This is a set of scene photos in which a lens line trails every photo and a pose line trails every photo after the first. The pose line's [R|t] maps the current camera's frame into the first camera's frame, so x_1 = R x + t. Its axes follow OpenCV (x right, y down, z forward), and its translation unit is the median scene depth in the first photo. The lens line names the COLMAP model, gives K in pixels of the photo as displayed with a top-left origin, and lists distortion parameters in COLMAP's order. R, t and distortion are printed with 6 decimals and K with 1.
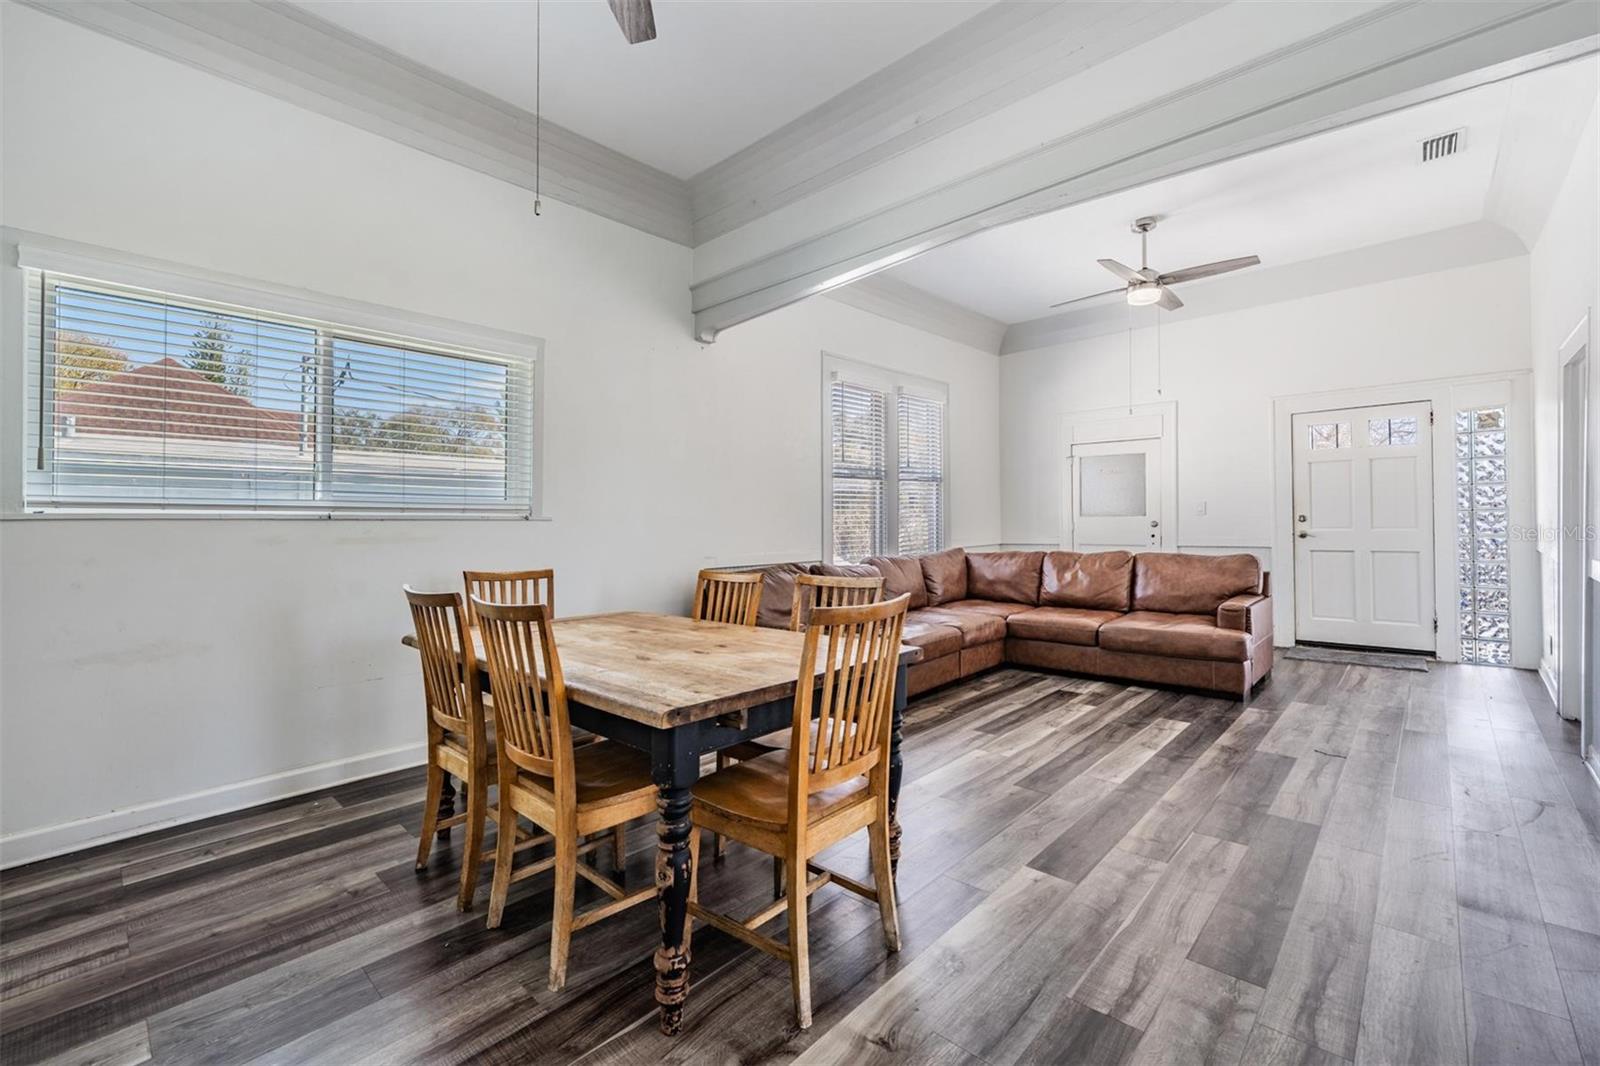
lens RADIAL K [[663.3, 0, 789.4], [0, 663.3, 527.7], [0, 0, 1]] dist [0.000794, 0.000319]
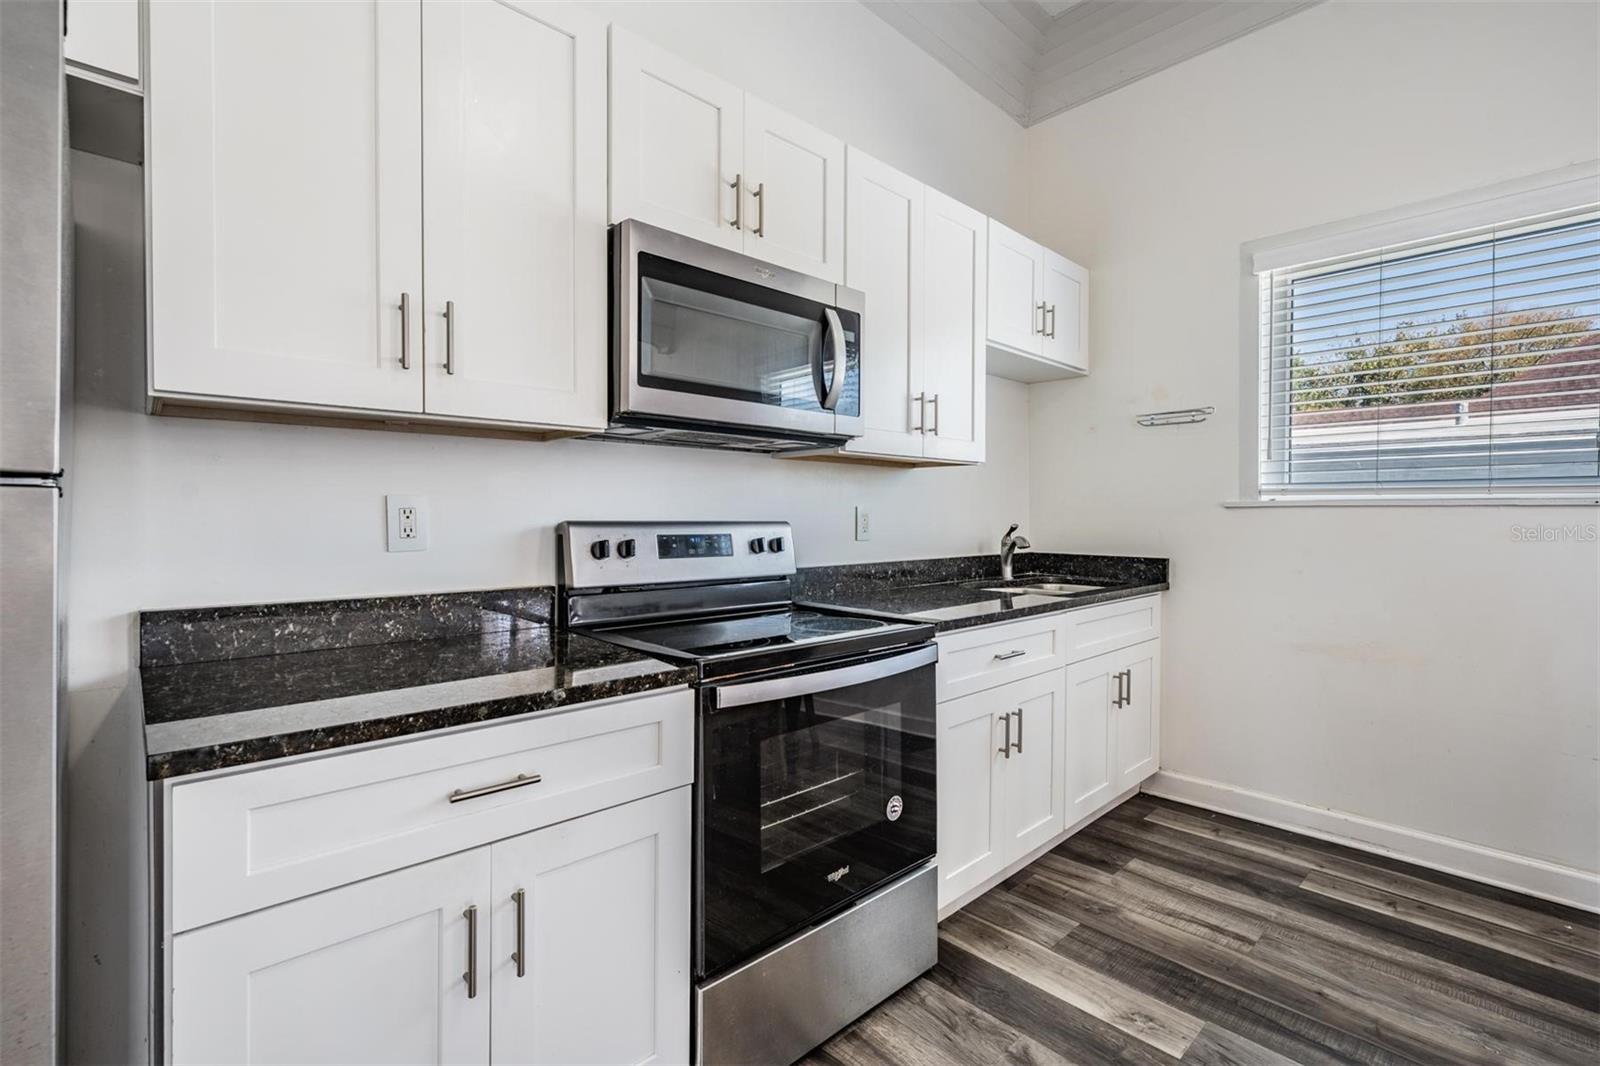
lens RADIAL K [[723.4, 0, 800.8], [0, 723.4, 524.6], [0, 0, 1]] dist [0.002359, -0.000095]
pose [[-0.057996, 0.020519, -0.998106, 0.053437], [-0.010018, 0.999726, 0.021134, -0.000243], [0.998267, 0.011225, -0.057774, 0.234934]]
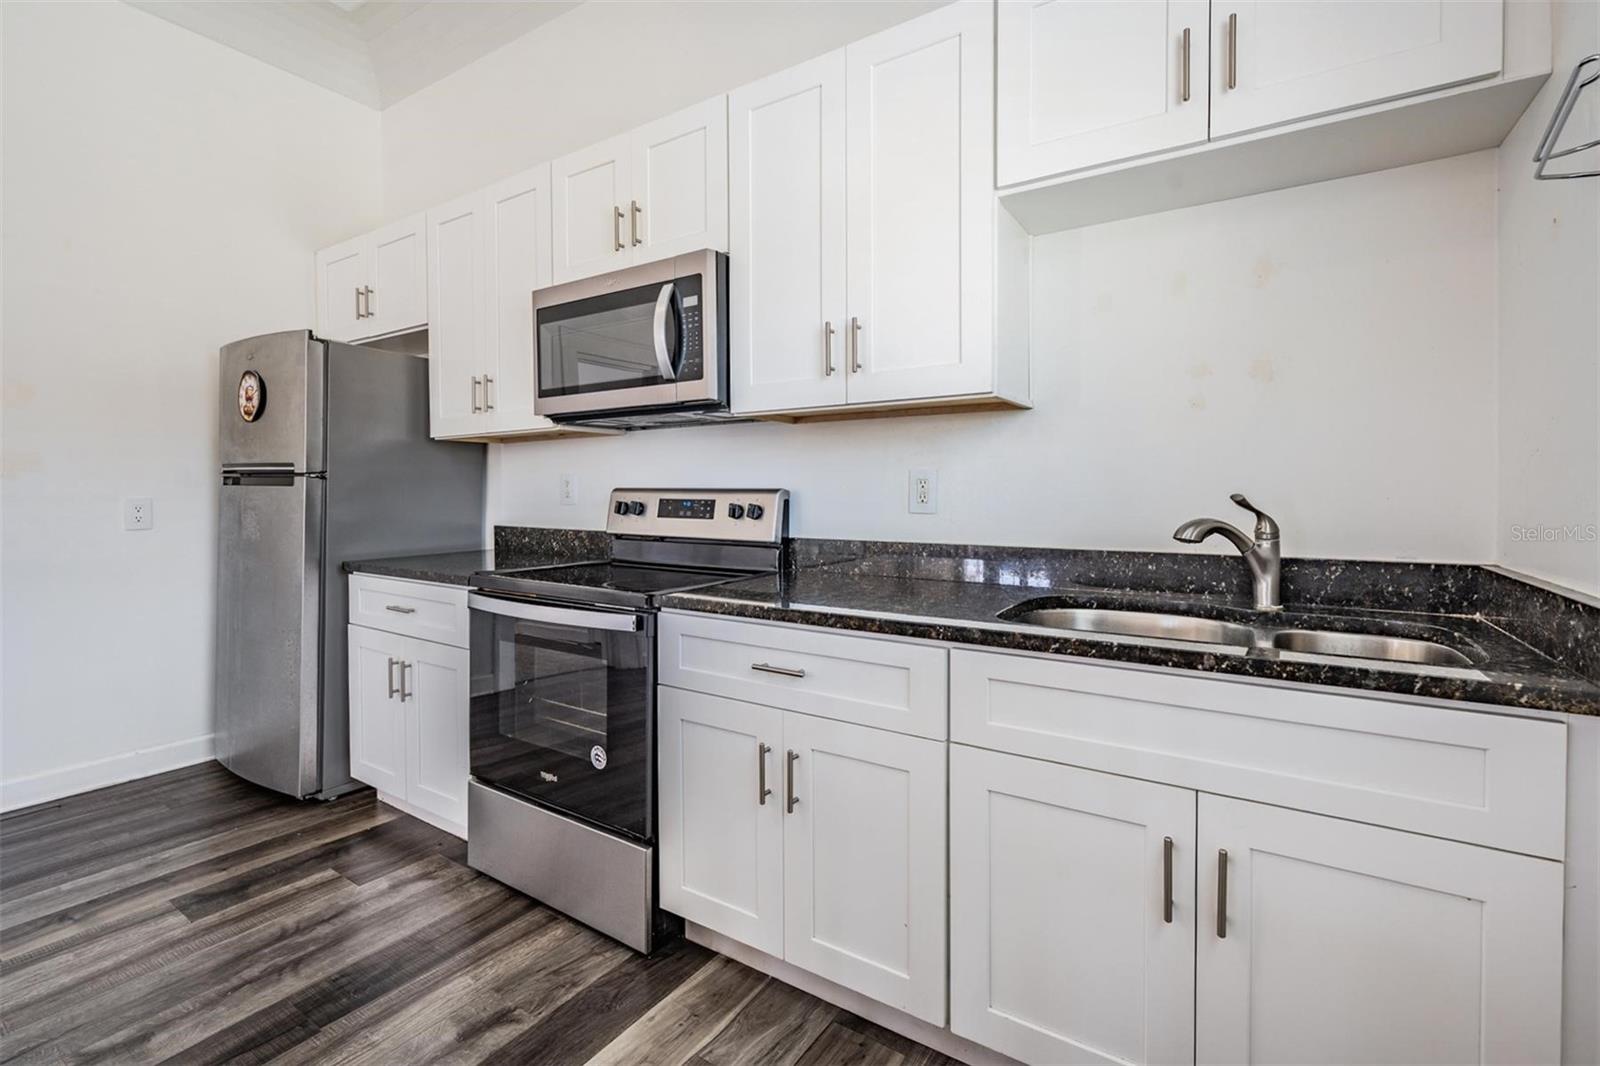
lens RADIAL K [[726.6, 0, 801.3], [0, 726.6, 505.3], [0, 0, 1]] dist [0.000688, -0.000275]
pose [[-0.985453, 0.013474, -0.169416, -0.575800], [0.008478, 0.999508, 0.030183, 0.007148], [0.169739, 0.028308, -0.985082, 0.891606]]
